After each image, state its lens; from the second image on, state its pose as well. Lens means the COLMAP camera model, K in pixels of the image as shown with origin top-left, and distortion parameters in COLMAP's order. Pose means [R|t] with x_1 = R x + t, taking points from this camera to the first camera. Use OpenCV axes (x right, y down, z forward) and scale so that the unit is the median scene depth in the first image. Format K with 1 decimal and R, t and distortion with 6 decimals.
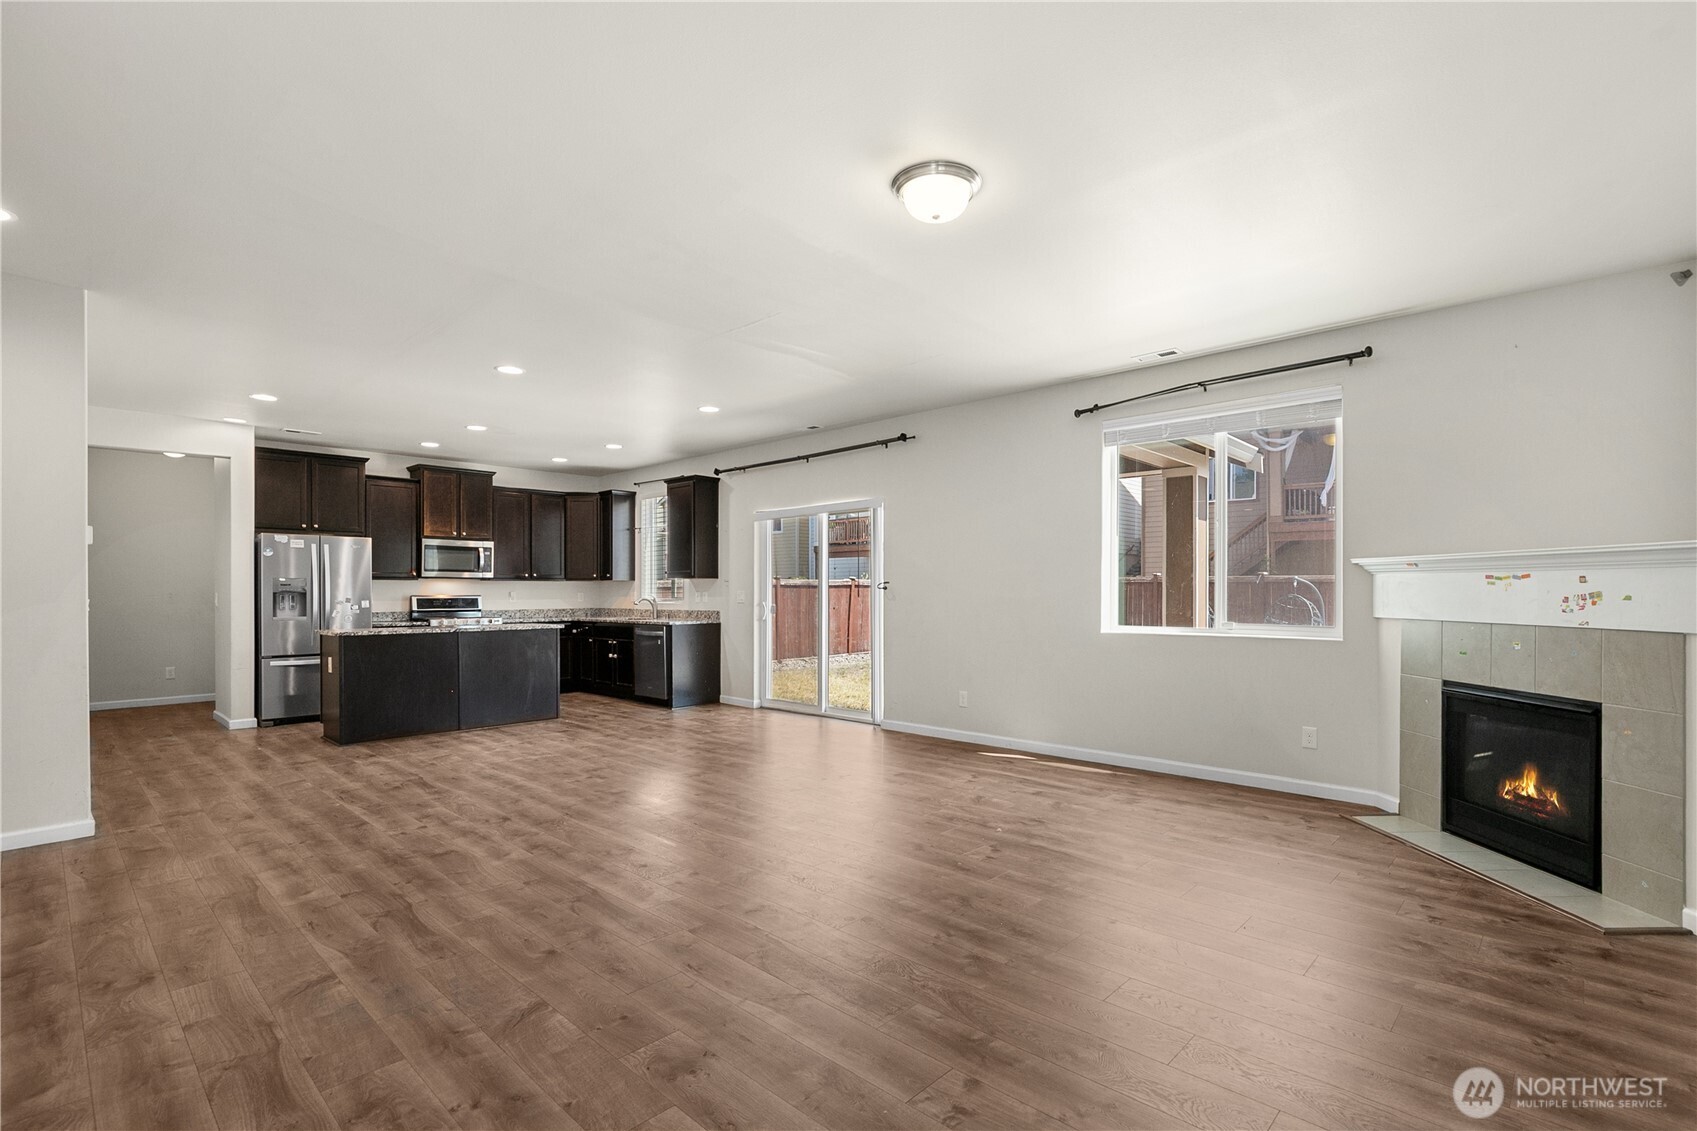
lens RADIAL K [[784.3, 0, 877.4], [0, 784.3, 593.1], [0, 0, 1]] dist [-0.016391, 0.001314]
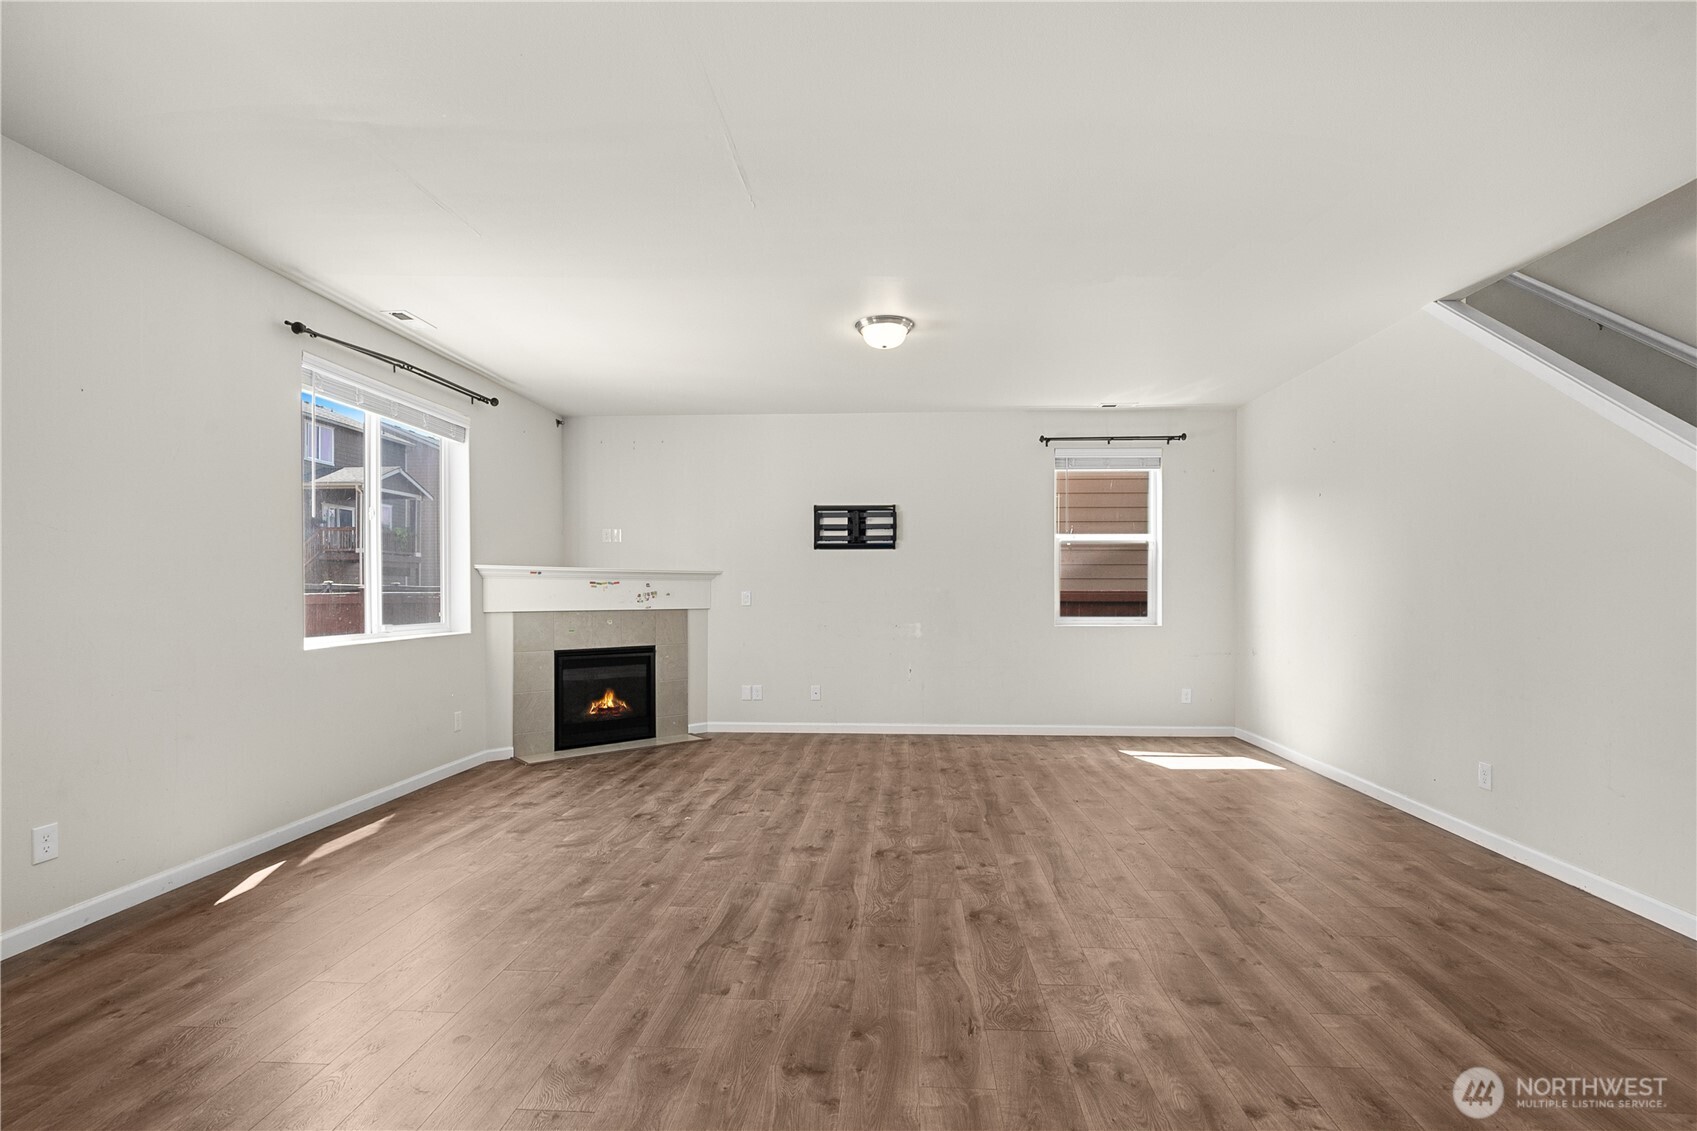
lens RADIAL K [[784.3, 0, 854.1], [0, 784.3, 604.2], [0, 0, 1]] dist [-0.016391, 0.001314]
pose [[-0.624449, -0.010429, 0.780996, -0.885595], [0.002939, 0.999872, 0.015702, 0.000852], [-0.781060, 0.012100, -0.624338, 1.639800]]
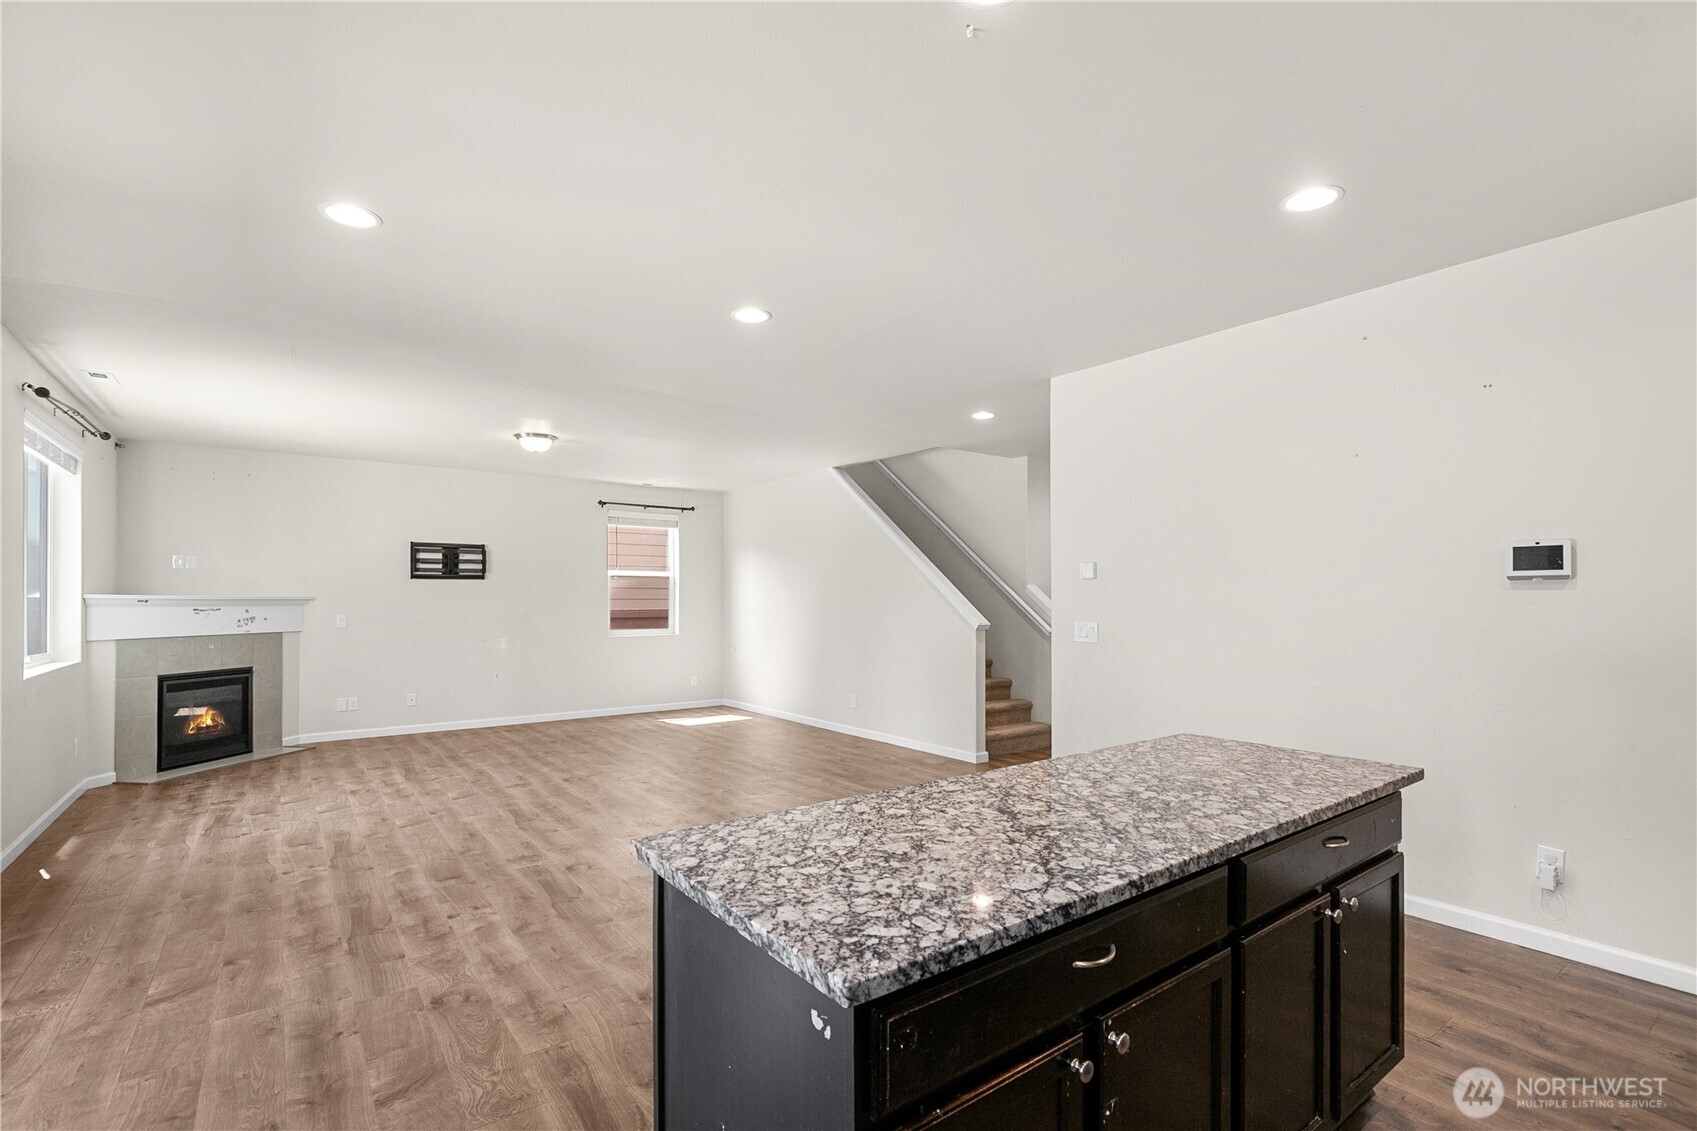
lens RADIAL K [[784.3, 0, 862.5], [0, 784.3, 576.9], [0, 0, 1]] dist [-0.016391, 0.001314]
pose [[-0.982805, 0.011777, 0.184272, -1.037712], [0.006882, 0.999607, -0.027180, -0.037343], [-0.184519, -0.025445, -0.982499, 2.495208]]
